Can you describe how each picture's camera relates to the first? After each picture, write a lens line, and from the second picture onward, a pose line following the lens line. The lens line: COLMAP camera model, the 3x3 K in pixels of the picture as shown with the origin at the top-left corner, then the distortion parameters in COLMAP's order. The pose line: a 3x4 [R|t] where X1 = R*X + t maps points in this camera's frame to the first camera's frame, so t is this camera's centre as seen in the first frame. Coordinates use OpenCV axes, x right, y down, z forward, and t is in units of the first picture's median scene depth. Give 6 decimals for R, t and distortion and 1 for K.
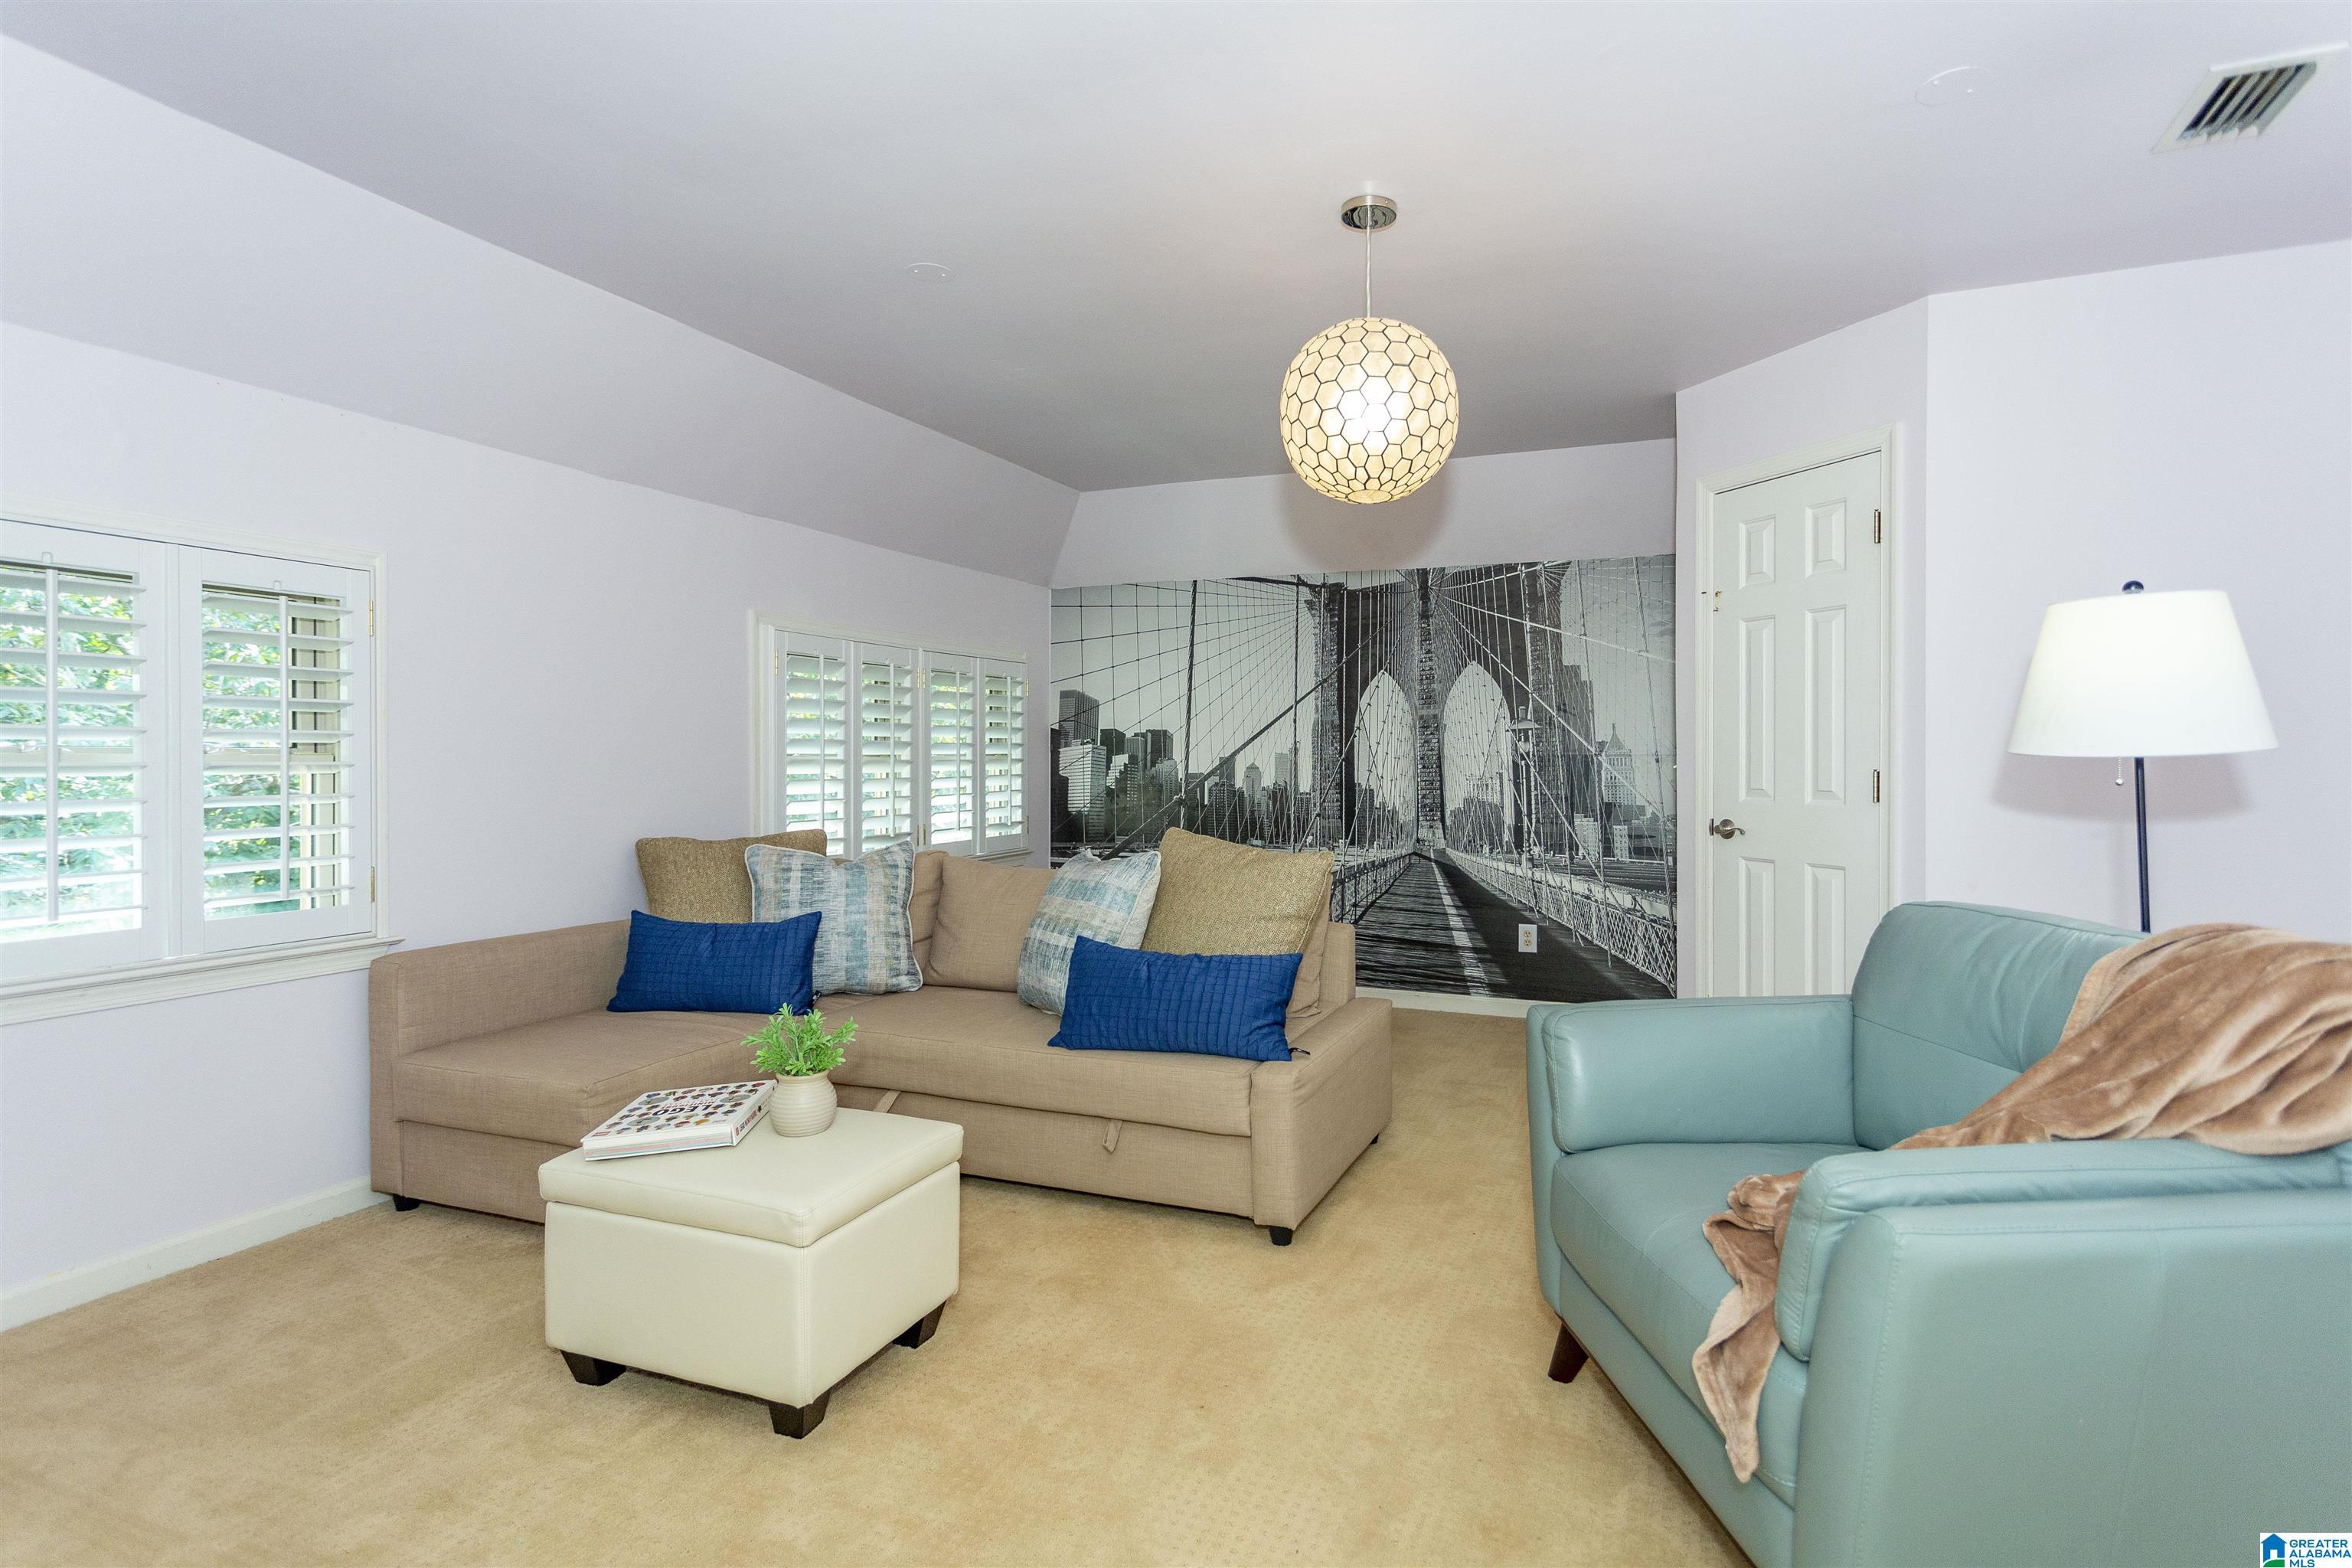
lens RADIAL K [[1101.0, 0, 1184.8], [0, 1101.0, 781.7], [0, 0, 1]] dist [0.001395, 0.000558]
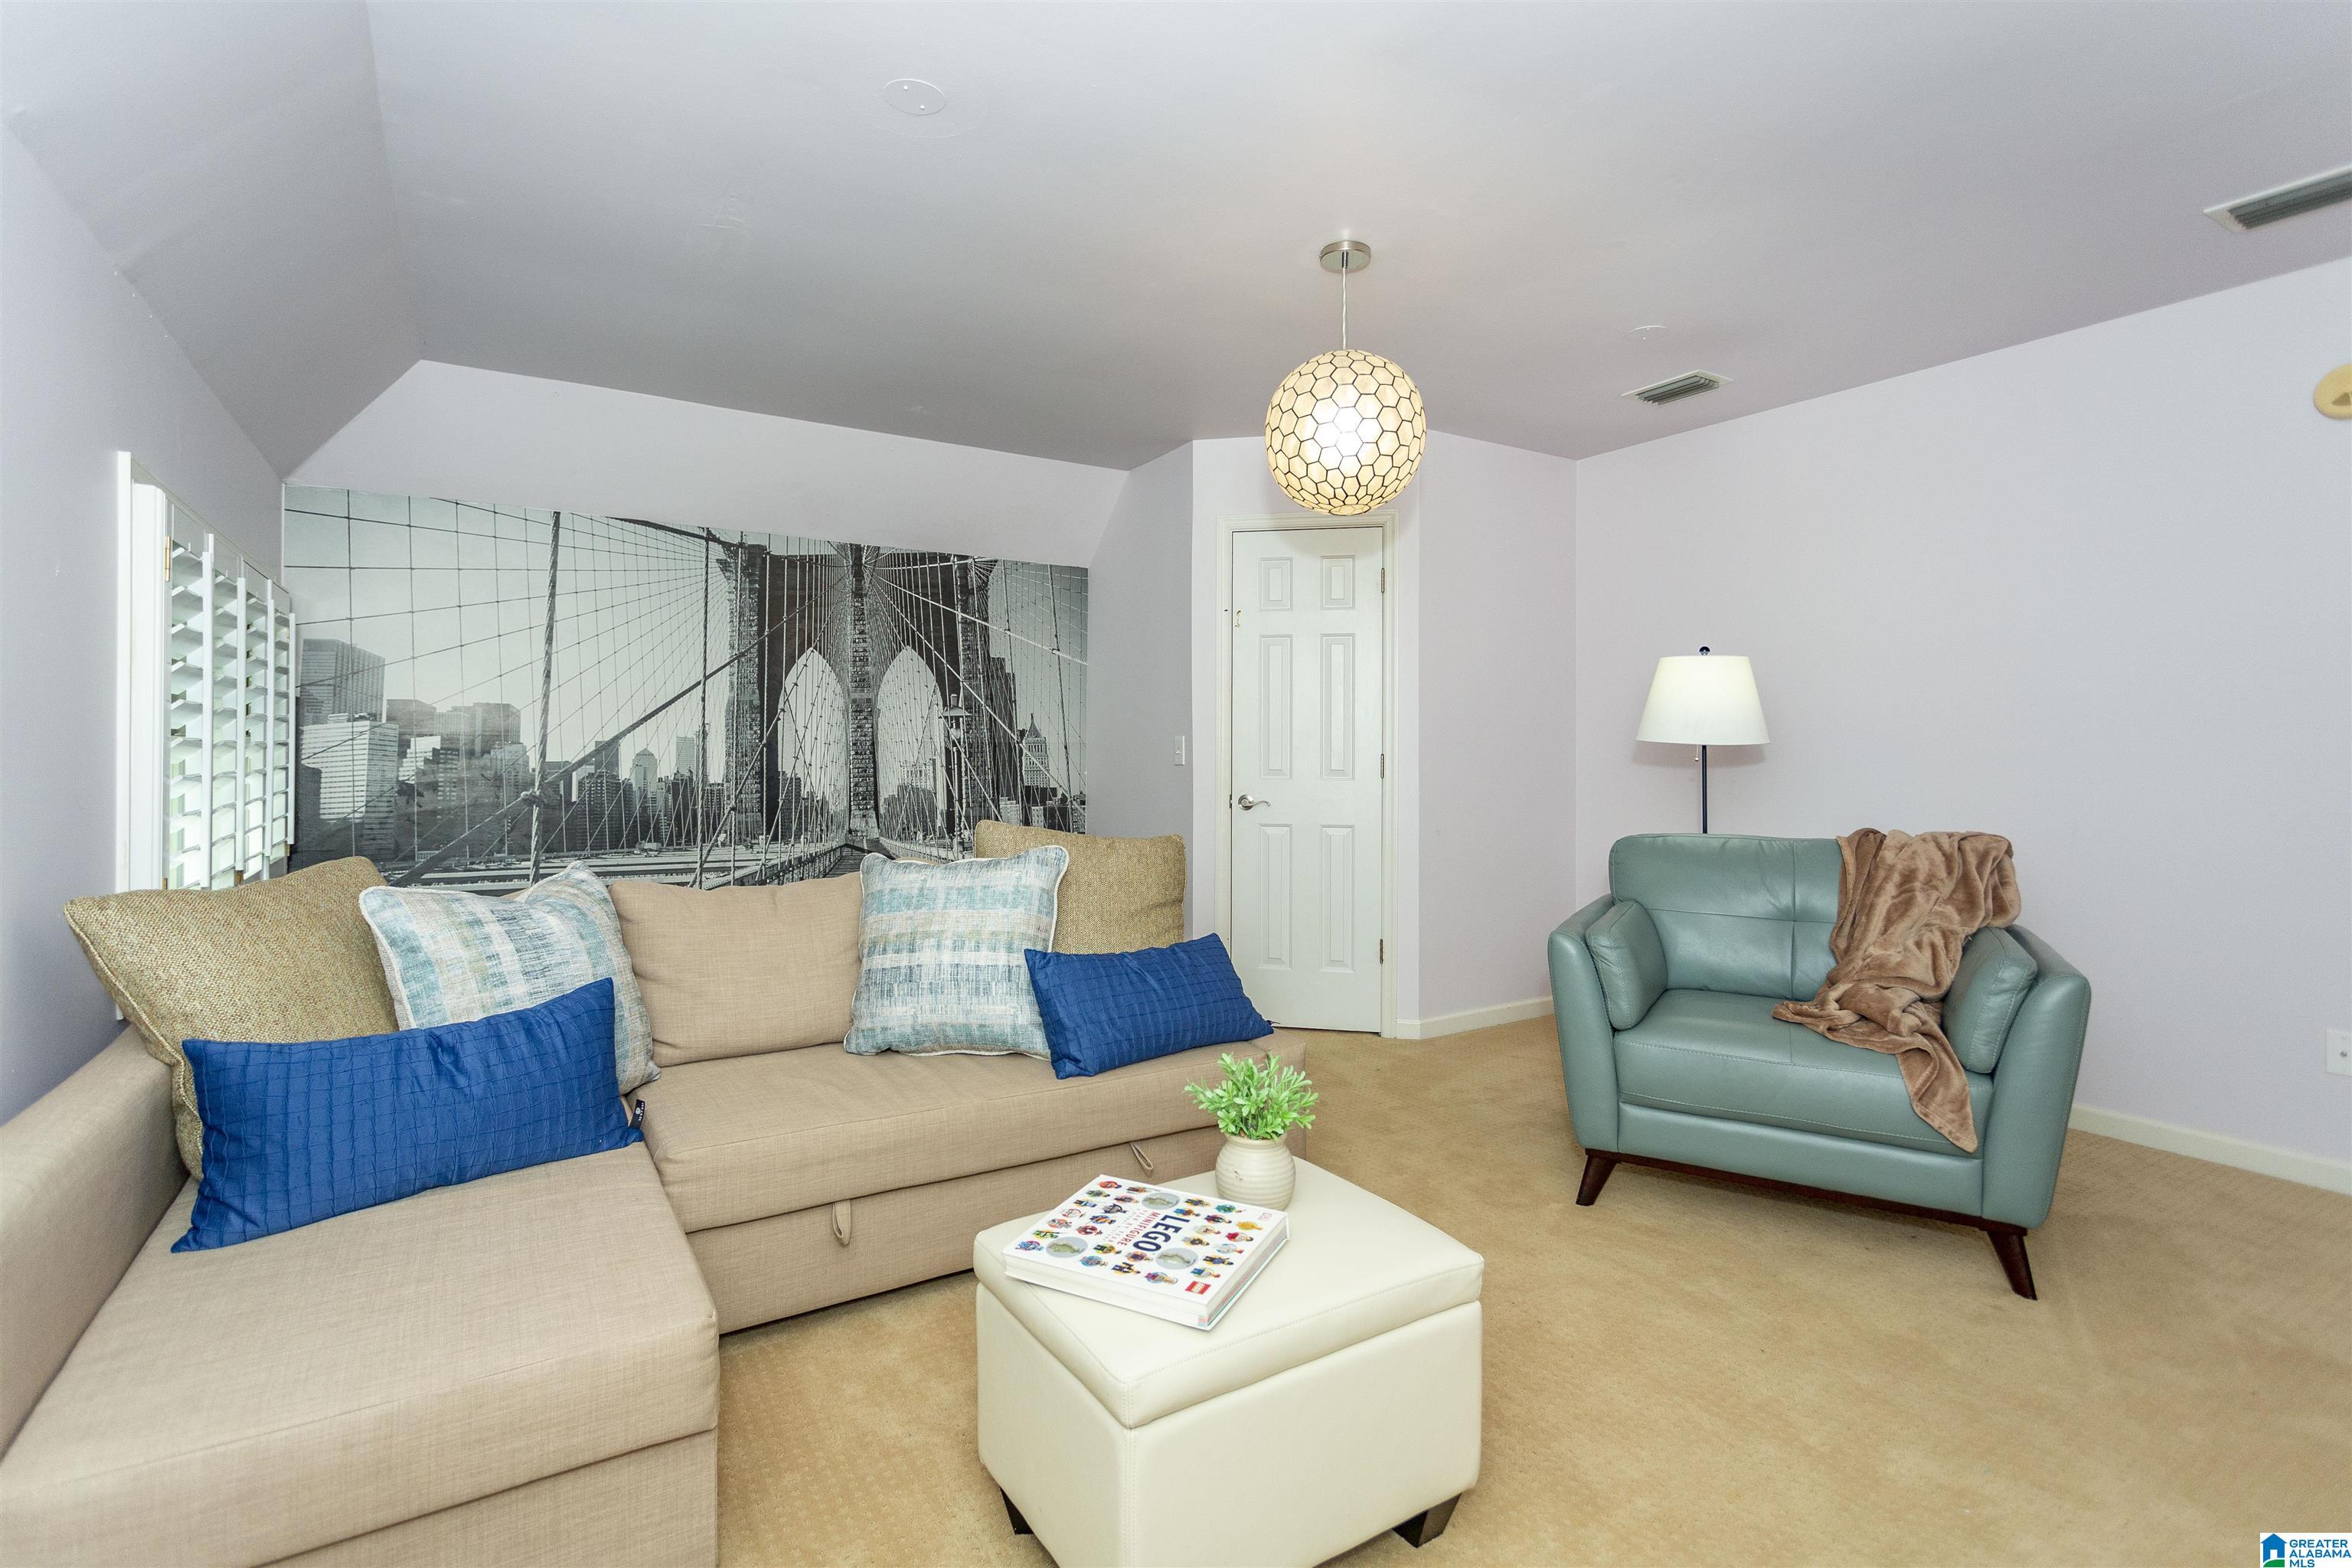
lens RADIAL K [[1101.0, 0, 1183.4], [0, 1101.0, 761.6], [0, 0, 1]] dist [0.001395, 0.000558]
pose [[0.612977, -0.006398, 0.790075, -0.357393], [0.011767, 0.999930, -0.001032, -0.001943], [-0.790013, 0.009929, 0.613009, 0.194993]]
